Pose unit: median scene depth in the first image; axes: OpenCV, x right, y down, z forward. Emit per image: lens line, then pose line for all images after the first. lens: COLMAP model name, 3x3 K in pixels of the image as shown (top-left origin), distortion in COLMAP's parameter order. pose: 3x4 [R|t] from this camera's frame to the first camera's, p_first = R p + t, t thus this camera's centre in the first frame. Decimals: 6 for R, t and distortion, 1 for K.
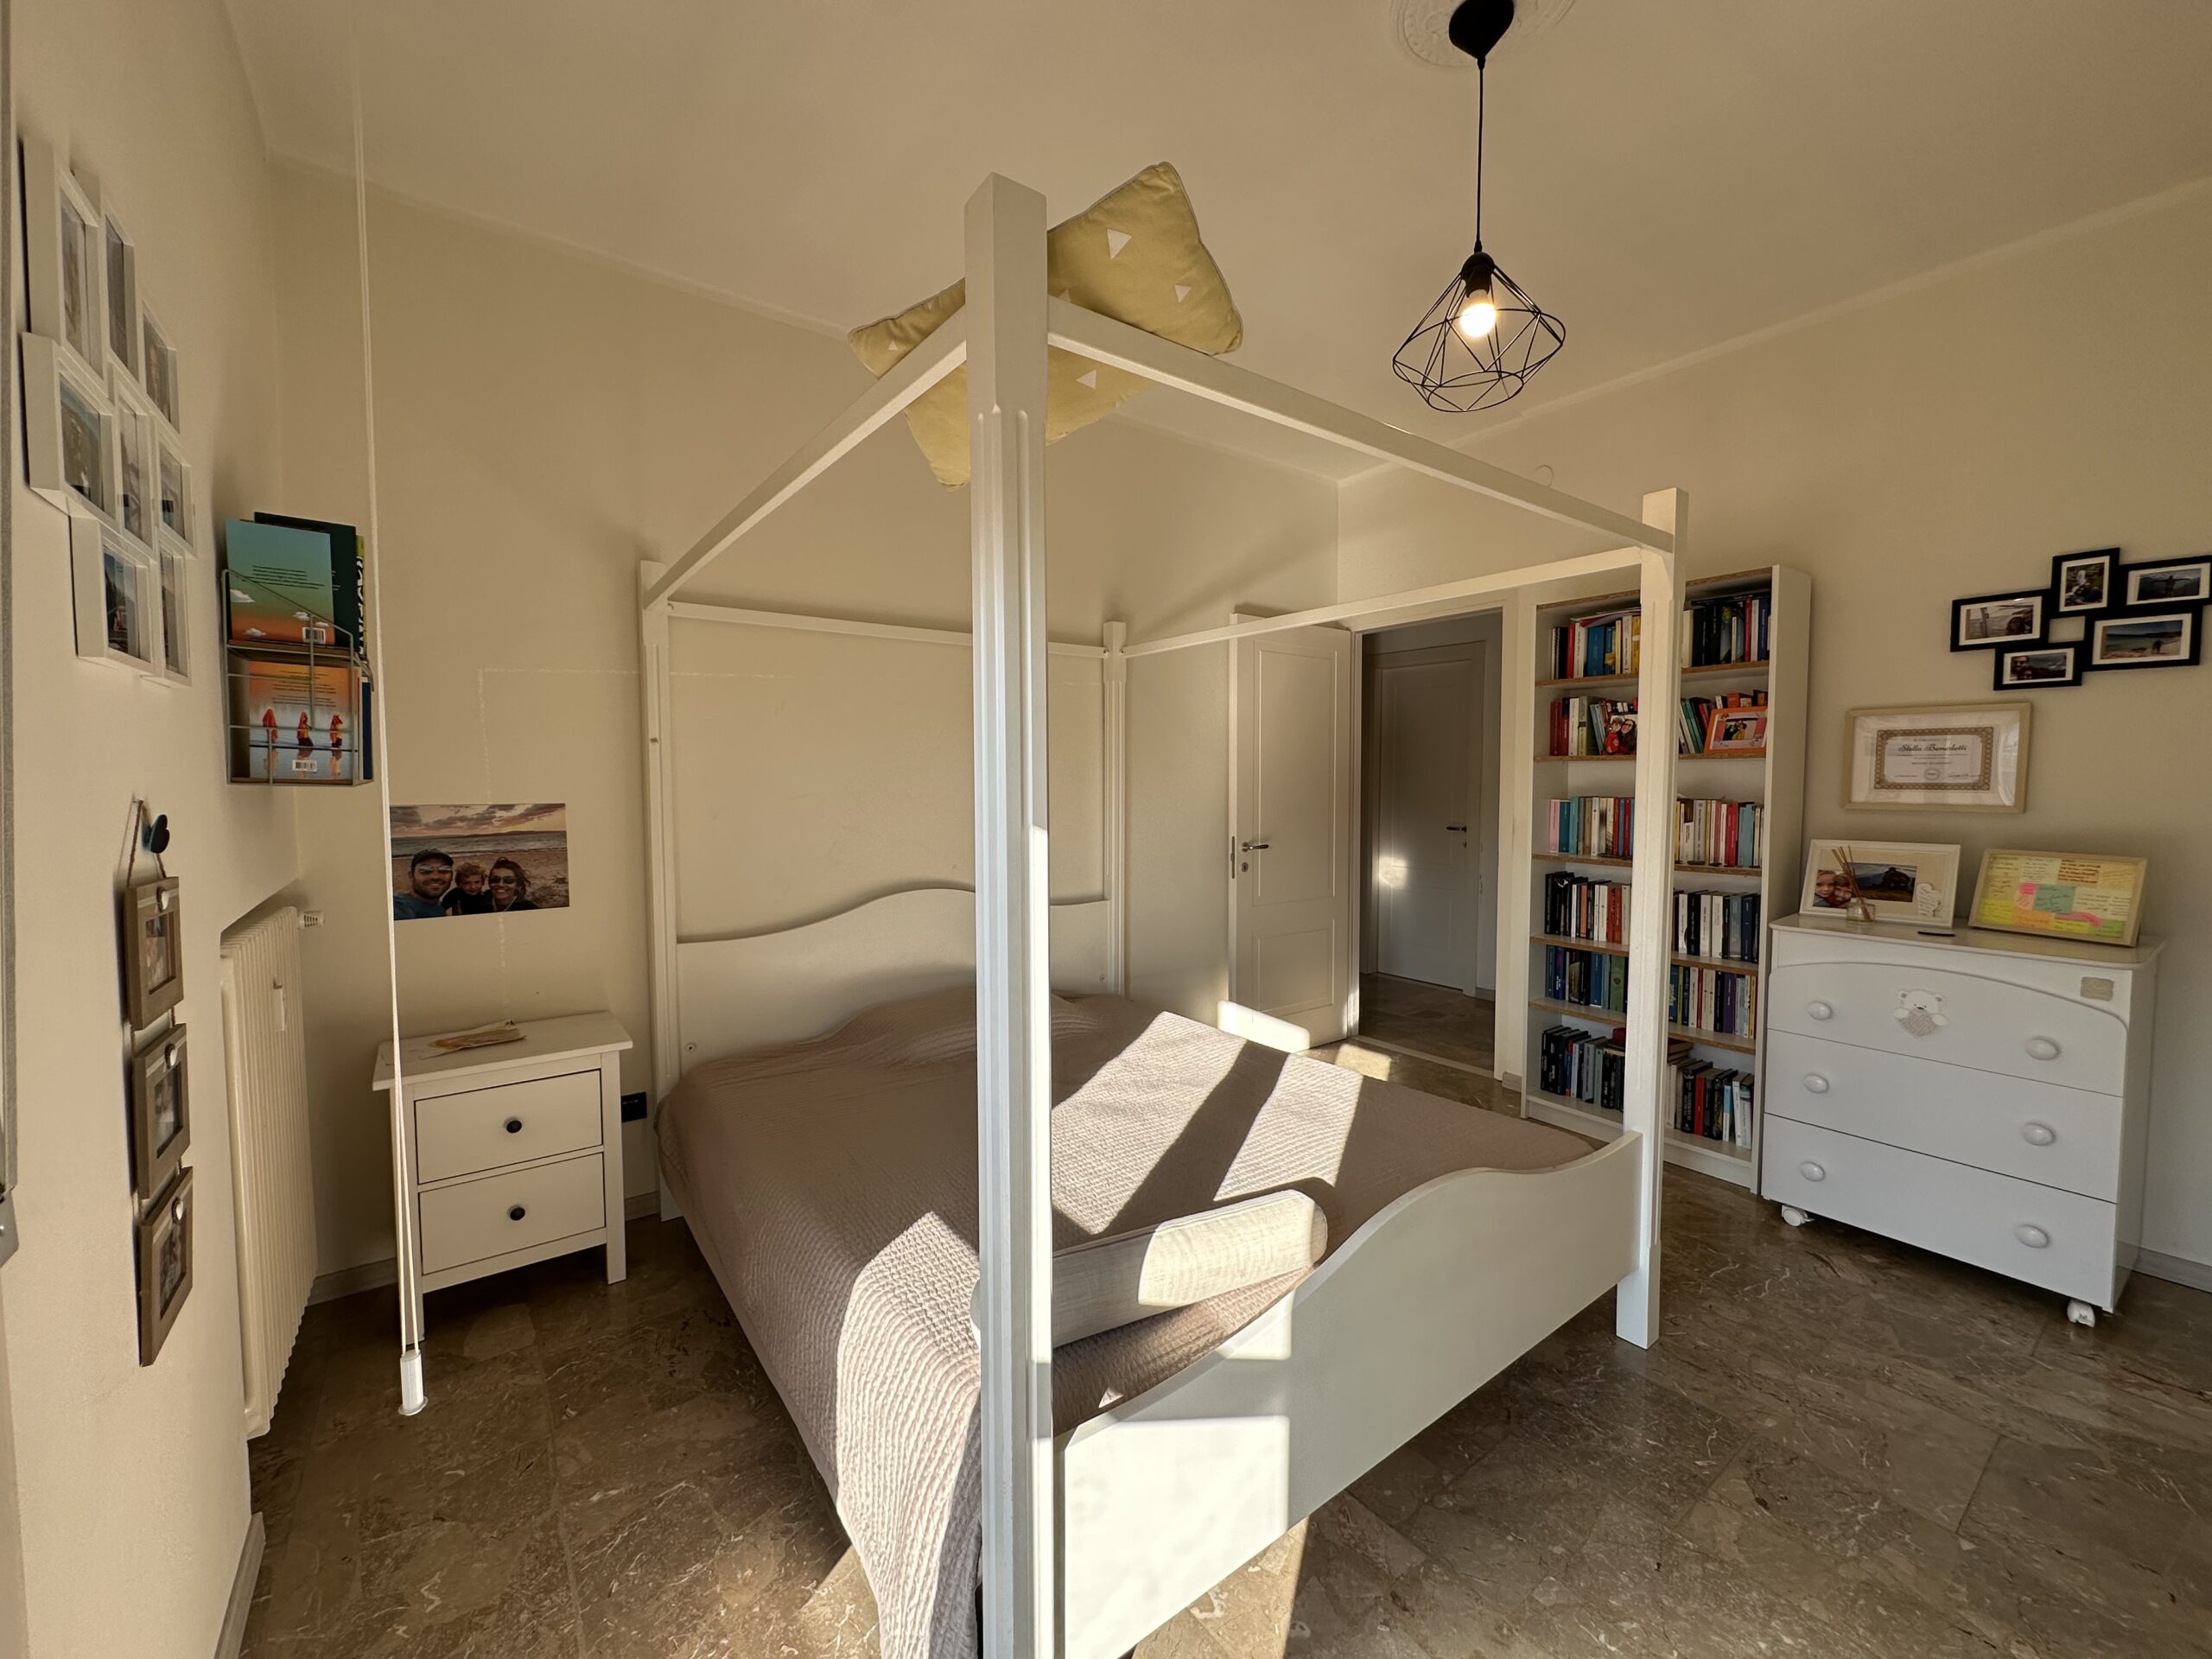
lens RADIAL K [[877.2, 0, 1125.0], [0, 877.2, 822.3], [0, 0, 1]] dist [-0.003303, 0.000571]
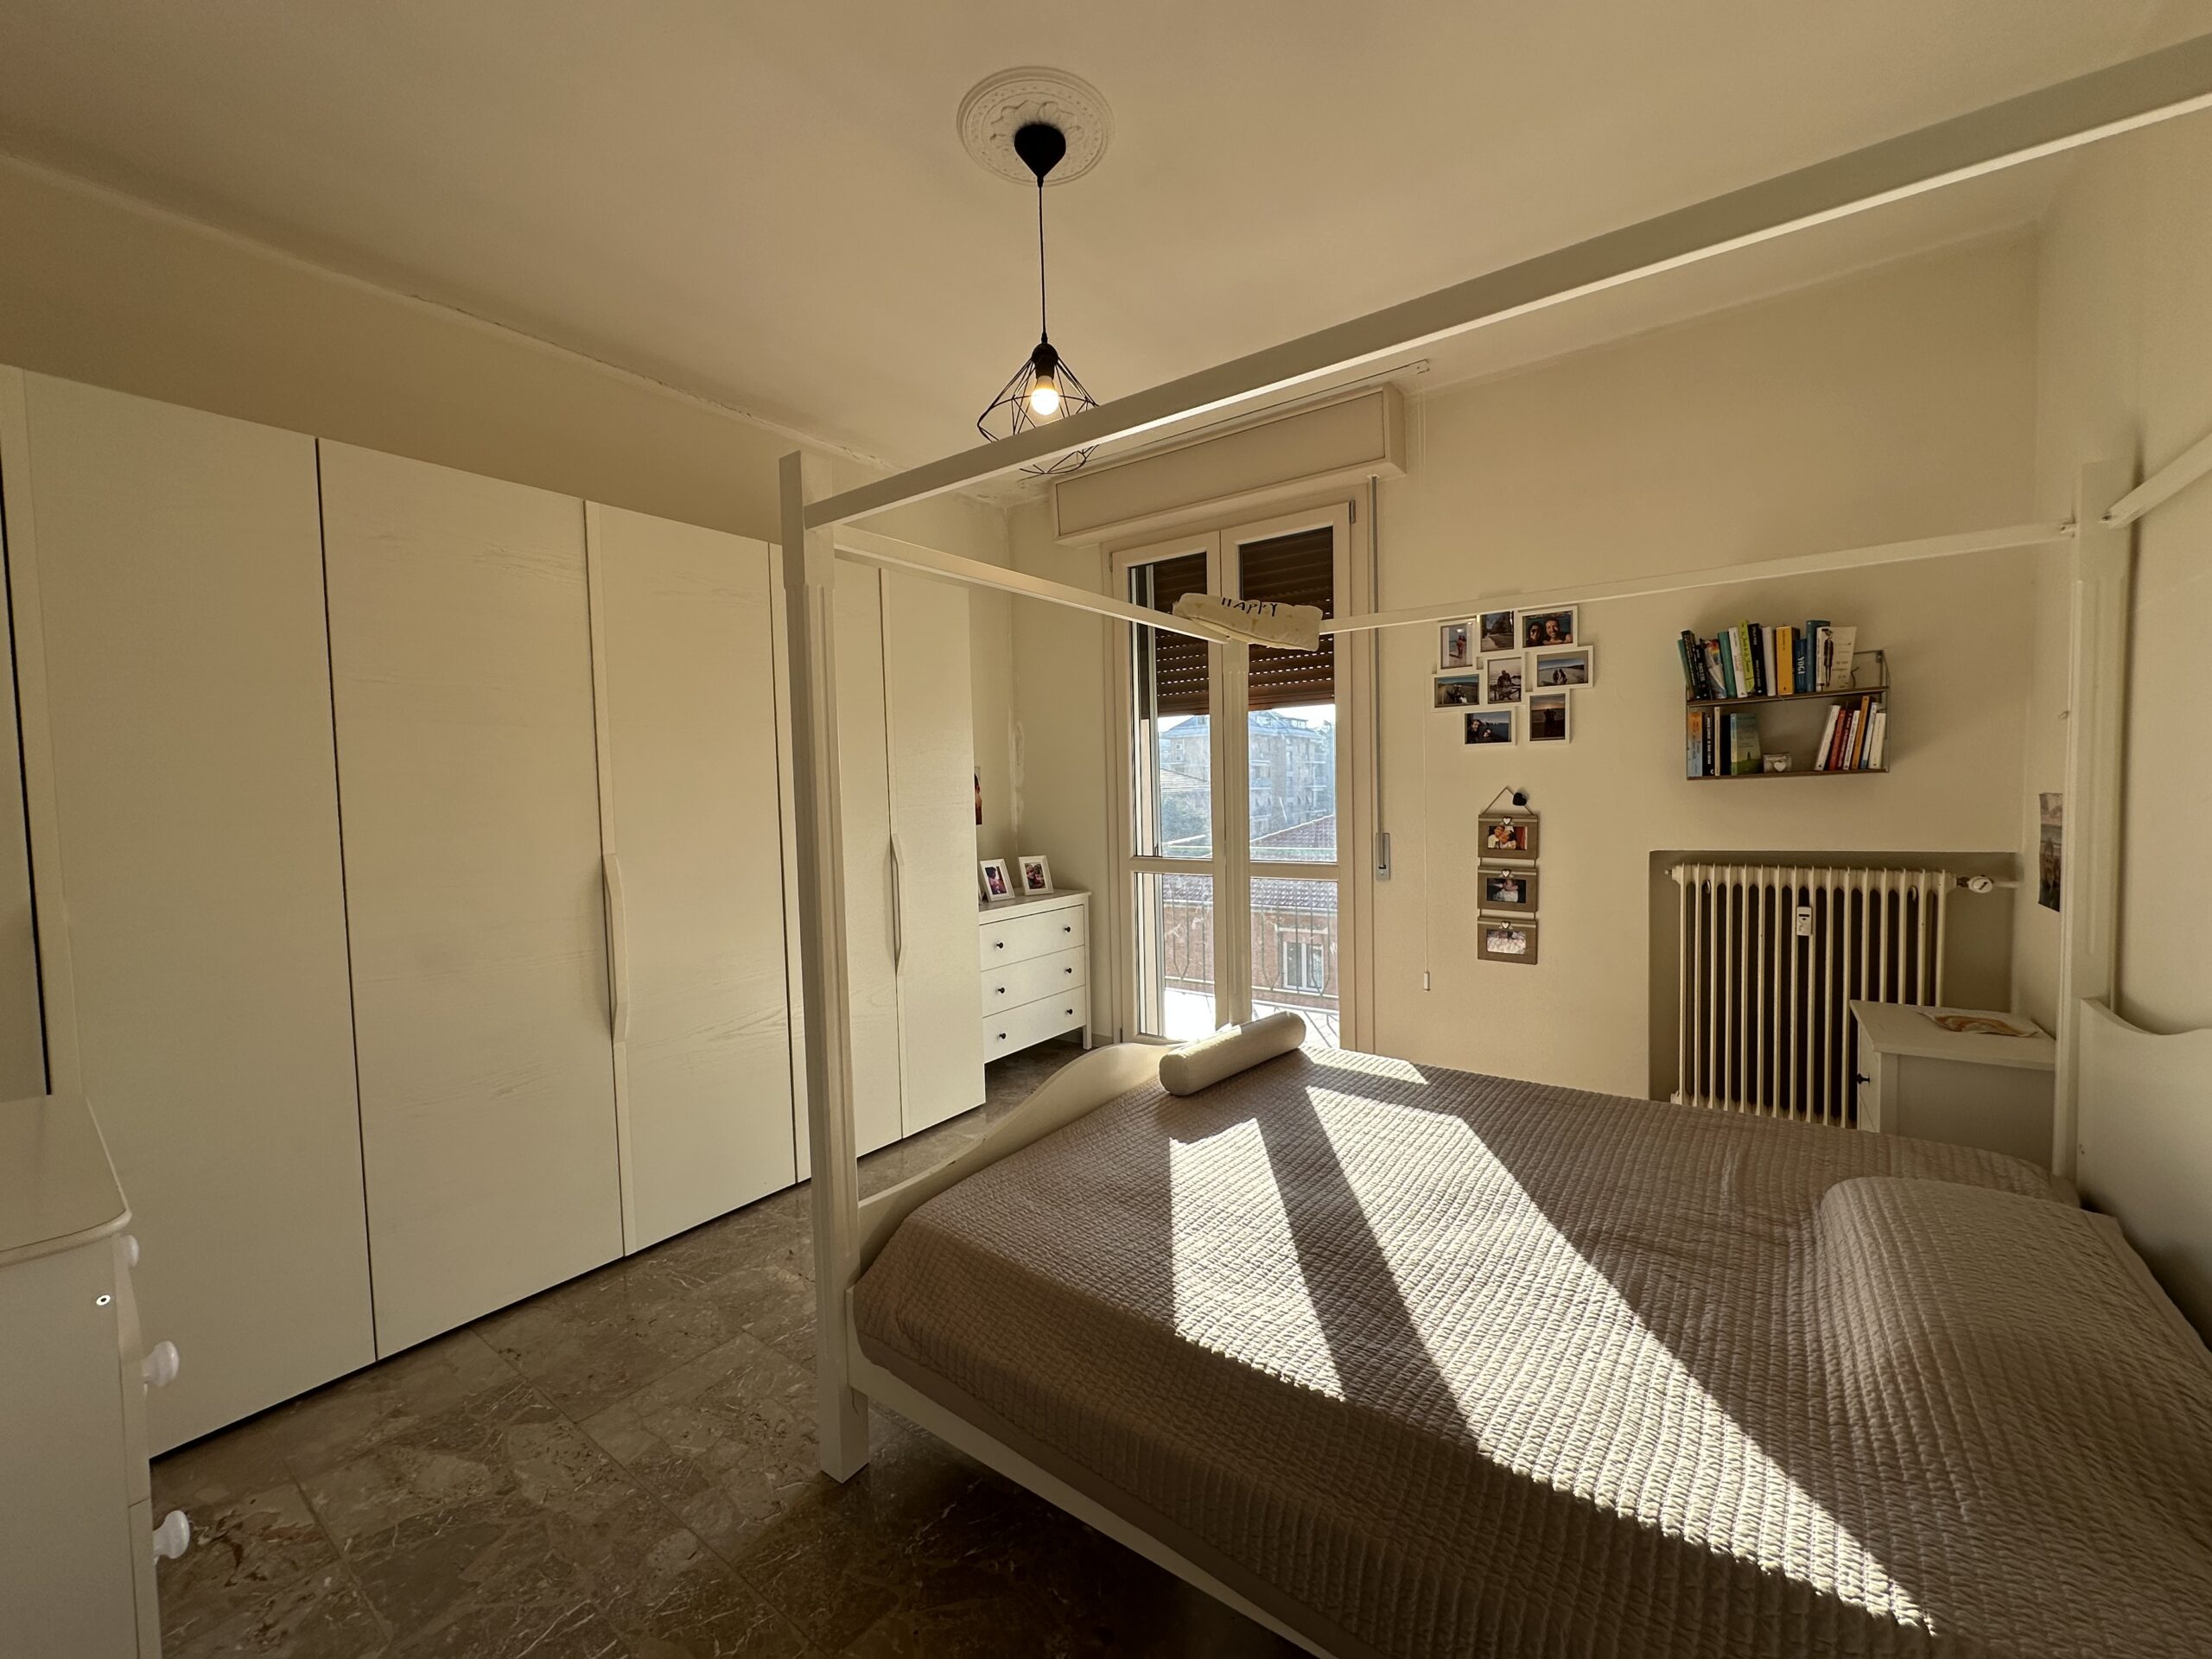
lens RADIAL K [[877.2, 0, 1114.2], [0, 877.2, 831.9], [0, 0, 1]] dist [-0.003303, 0.000571]
pose [[-0.954850, 0.038889, -0.294533, 0.466336], [0.010466, 0.995183, 0.097470, -0.078736], [0.296905, 0.089987, -0.950657, 1.503223]]
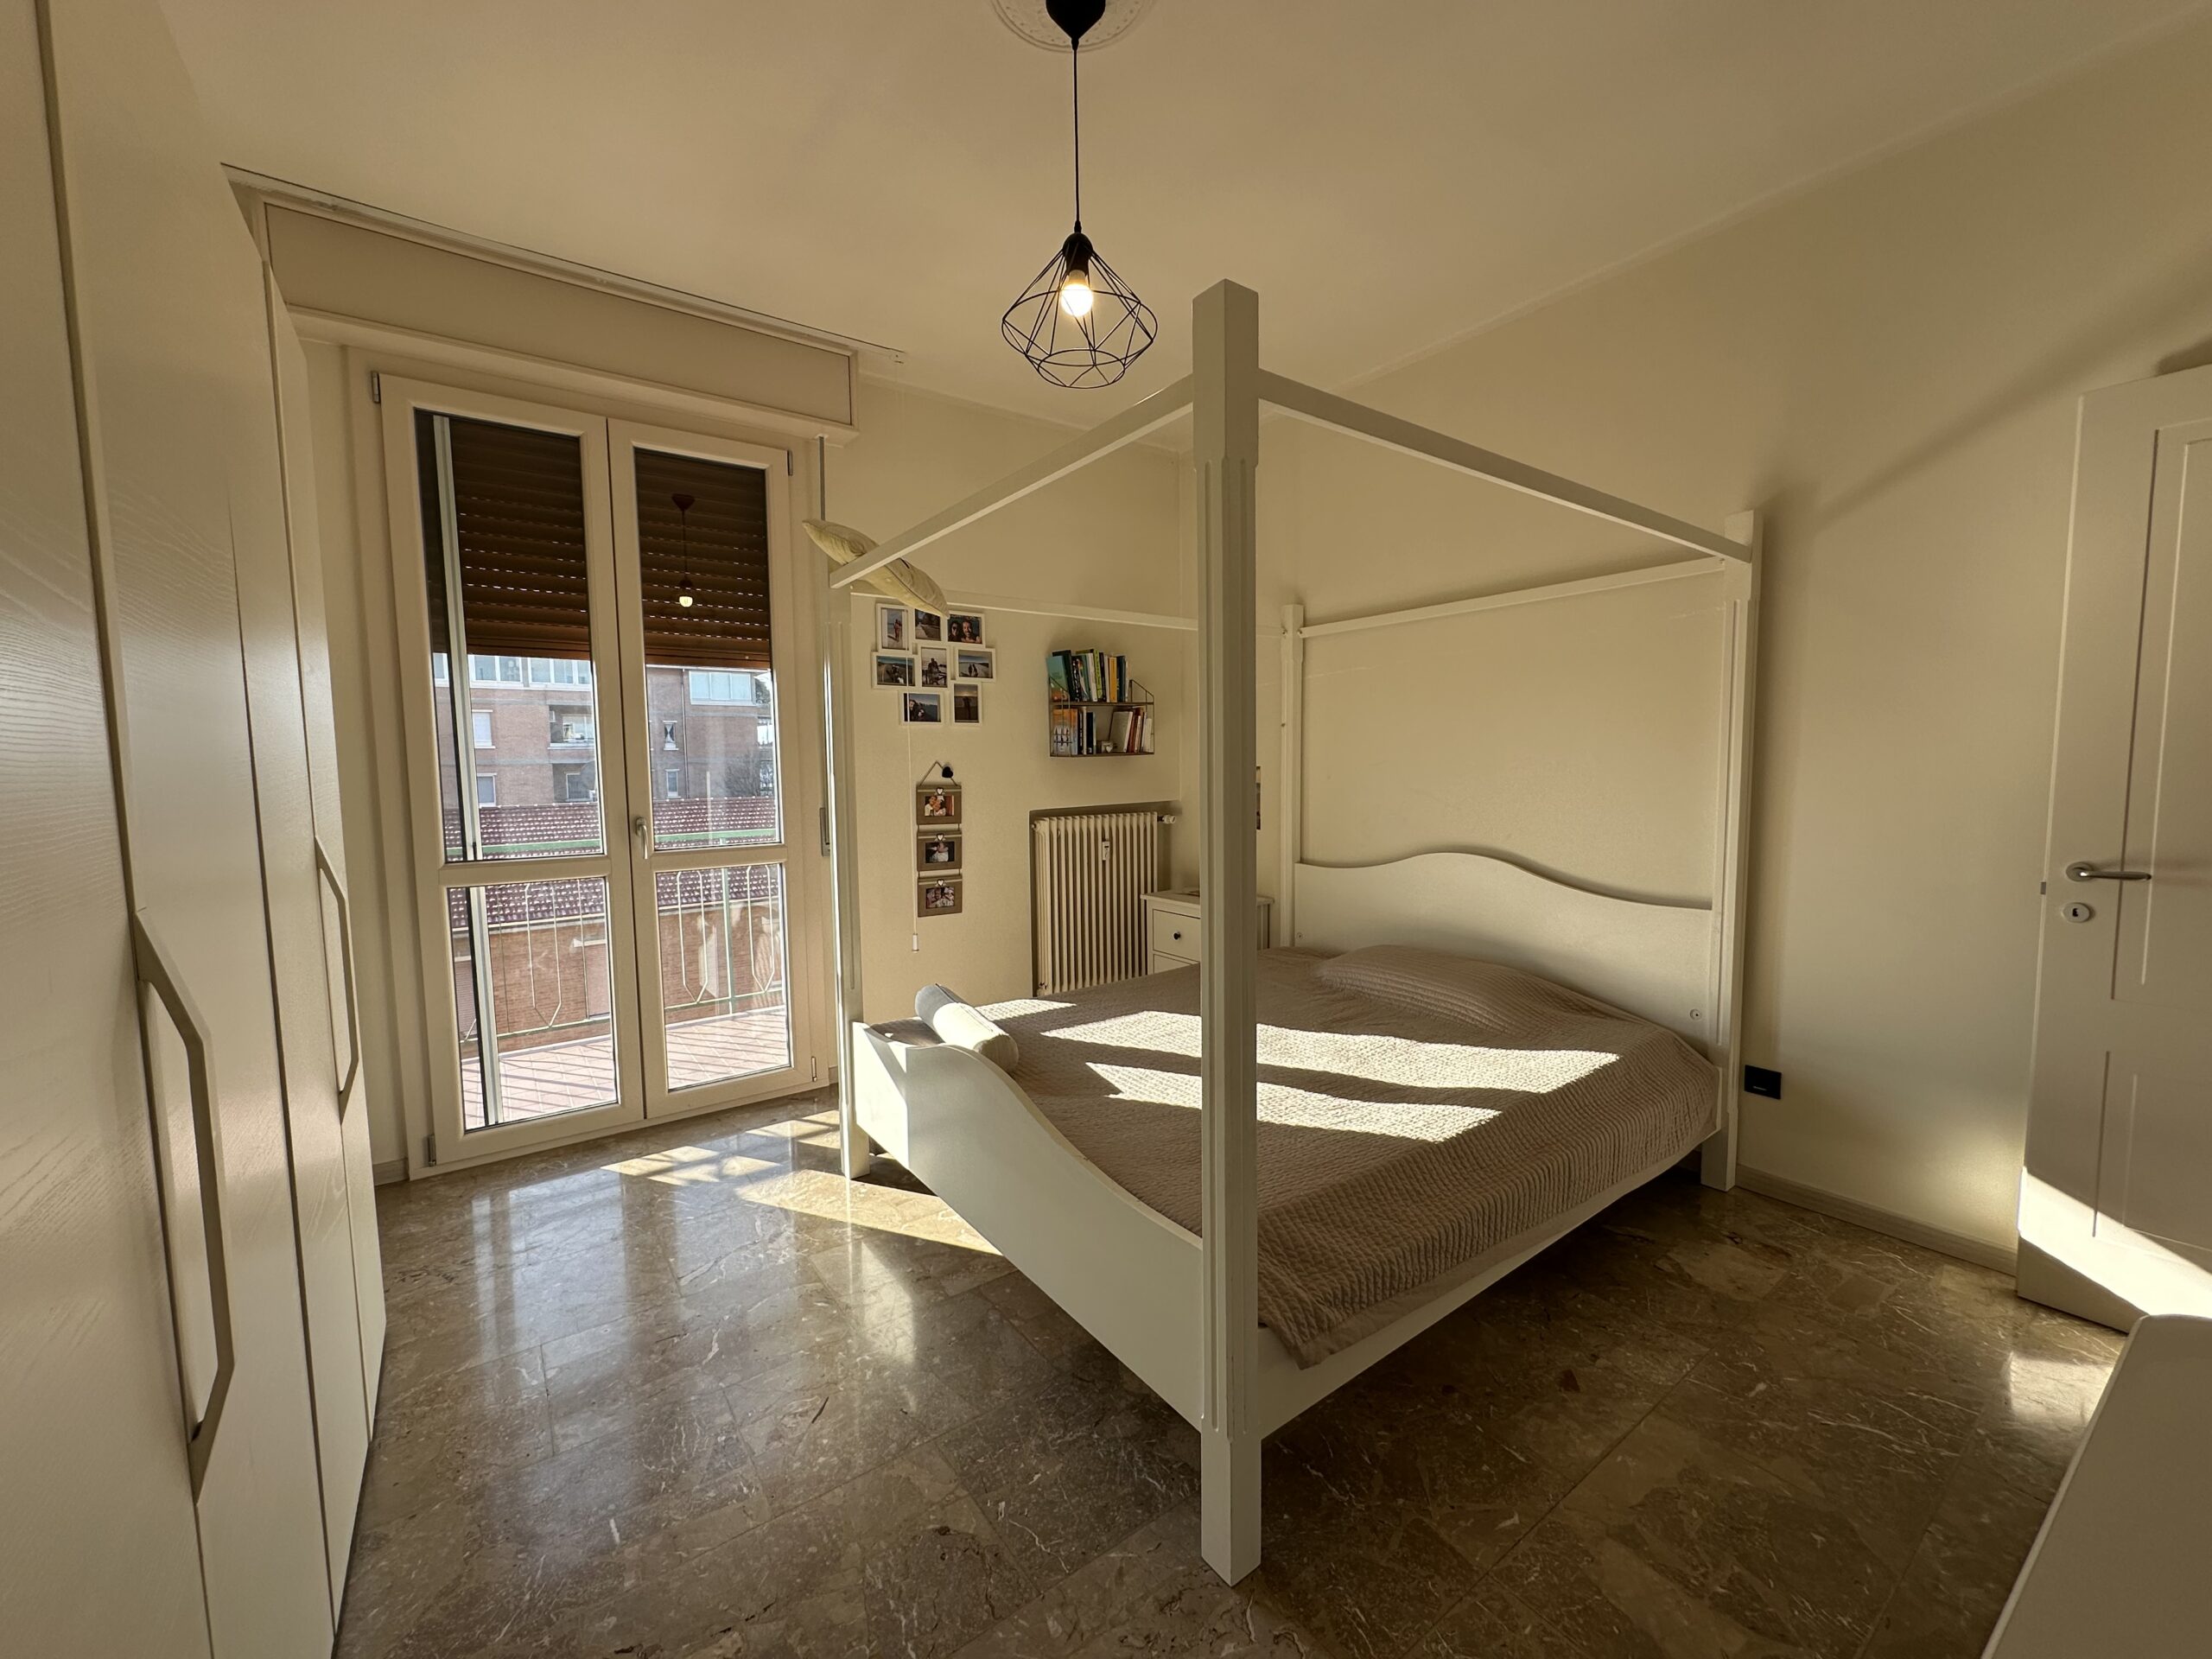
lens RADIAL K [[877.2, 0, 1101.6], [0, 877.2, 833.4], [0, 0, 1]] dist [-0.003303, 0.000571]
pose [[-0.018927, 0.085648, -0.996146, 1.010449], [-0.037813, 0.995550, 0.086315, -0.029145], [0.999106, 0.039301, -0.015604, 0.733940]]
